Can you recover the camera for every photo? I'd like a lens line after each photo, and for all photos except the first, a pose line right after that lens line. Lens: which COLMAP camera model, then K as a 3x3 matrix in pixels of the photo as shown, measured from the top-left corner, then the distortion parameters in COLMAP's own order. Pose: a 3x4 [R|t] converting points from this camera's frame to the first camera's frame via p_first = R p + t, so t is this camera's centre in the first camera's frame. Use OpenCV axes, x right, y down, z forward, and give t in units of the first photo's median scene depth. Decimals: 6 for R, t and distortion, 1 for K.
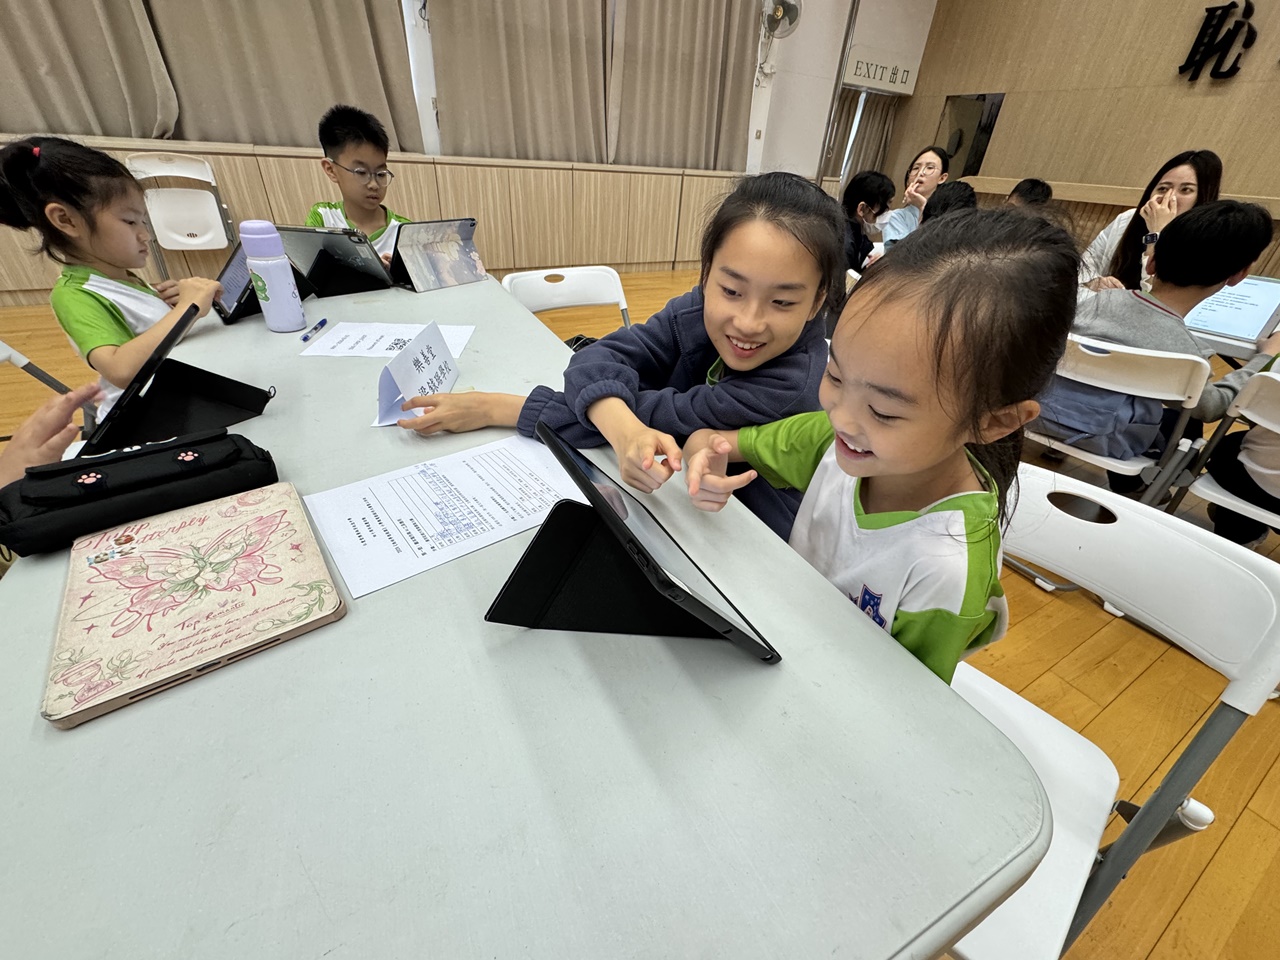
lens RADIAL K [[519.1, 0, 642.2], [0, 519.1, 482.6], [0, 0, 1]] dist [-0.006150, 0.000459]
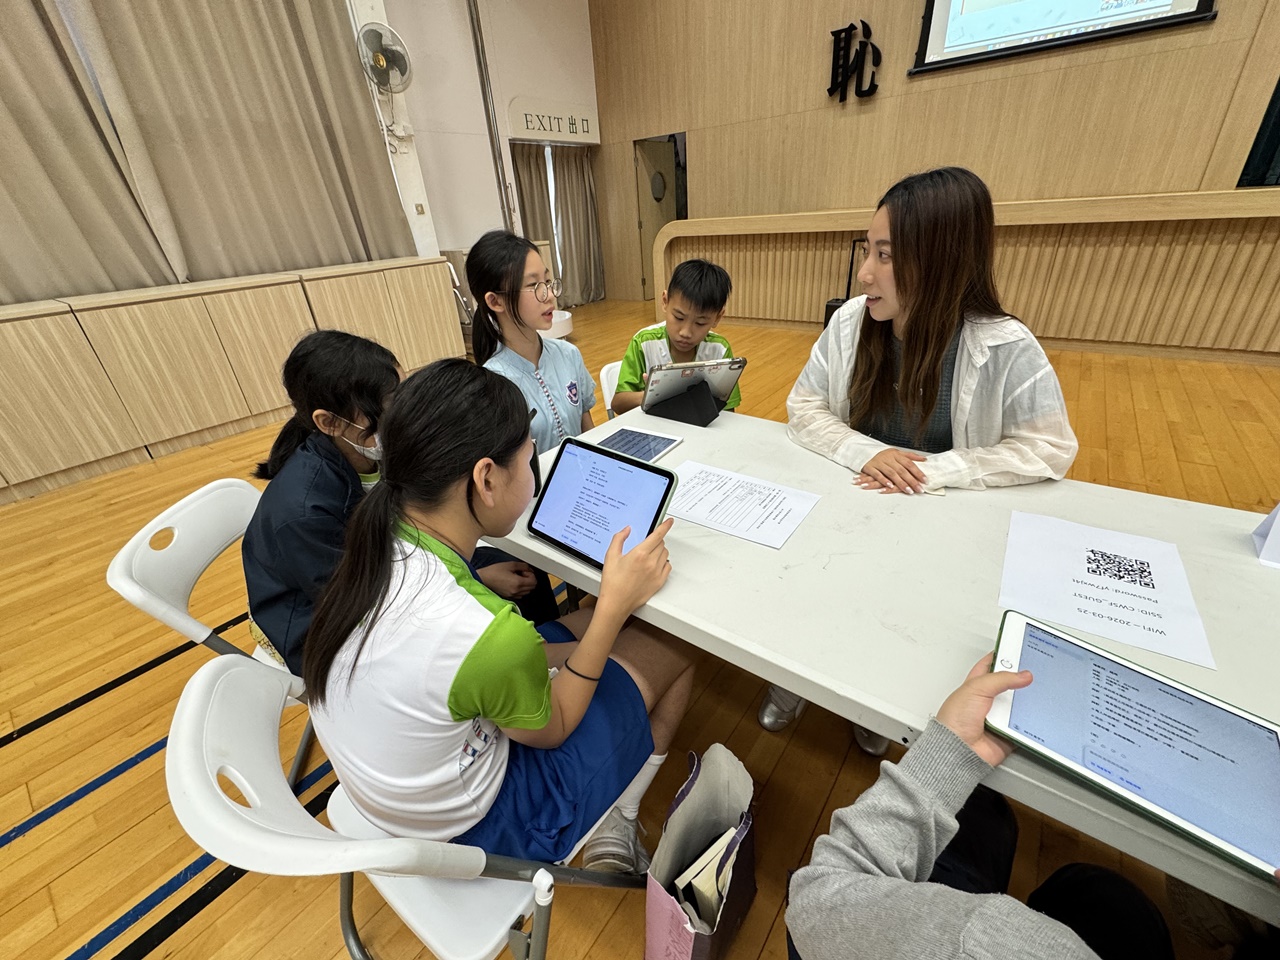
lens RADIAL K [[519.1, 0, 645.2], [0, 519.1, 481.2], [0, 0, 1]] dist [-0.006150, 0.000459]
pose [[0.917498, -0.280216, 0.282271, 0.220091], [0.303051, 0.952142, -0.039830, -0.150662], [-0.257601, 0.122087, 0.958507, 0.218376]]
